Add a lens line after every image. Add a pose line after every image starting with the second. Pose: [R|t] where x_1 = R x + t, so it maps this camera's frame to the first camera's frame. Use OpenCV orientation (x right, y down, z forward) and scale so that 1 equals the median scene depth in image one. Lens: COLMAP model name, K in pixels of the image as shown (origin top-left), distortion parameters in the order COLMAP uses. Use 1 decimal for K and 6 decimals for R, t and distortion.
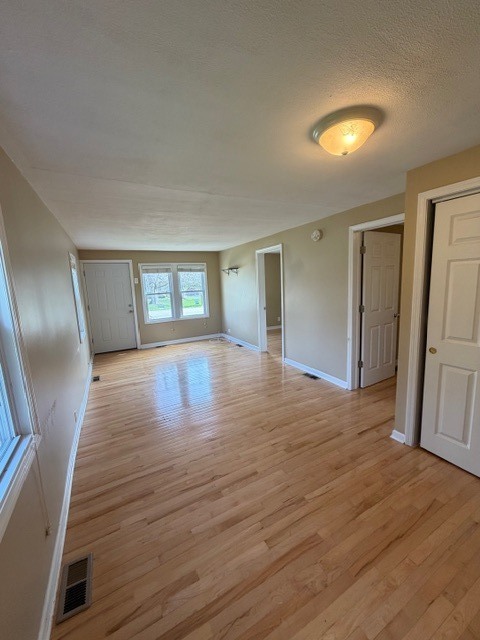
lens RADIAL K [[260.4, 0, 240.0], [0, 260.4, 320.0], [0, 0, 1]] dist [-0.001184, 0.000005]
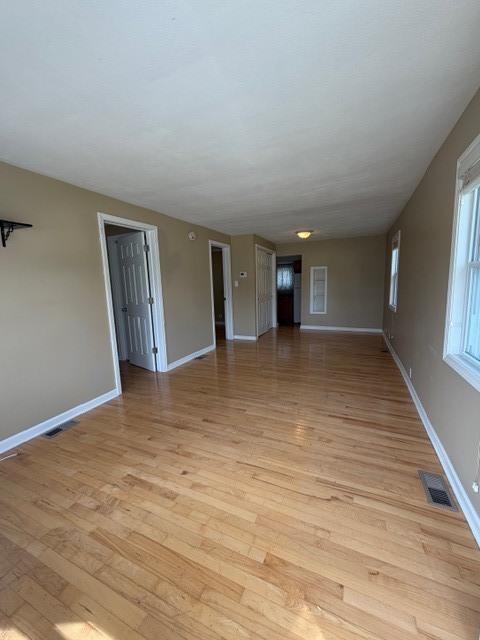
lens RADIAL K [[260.4, 0, 240.0], [0, 260.4, 320.0], [0, 0, 1]] dist [-0.001184, 0.000005]
pose [[-0.622243, -0.062439, 0.780330, -0.785348], [0.159702, 0.965725, 0.204621, -0.161163], [-0.766361, 0.251944, -0.590944, 1.640671]]
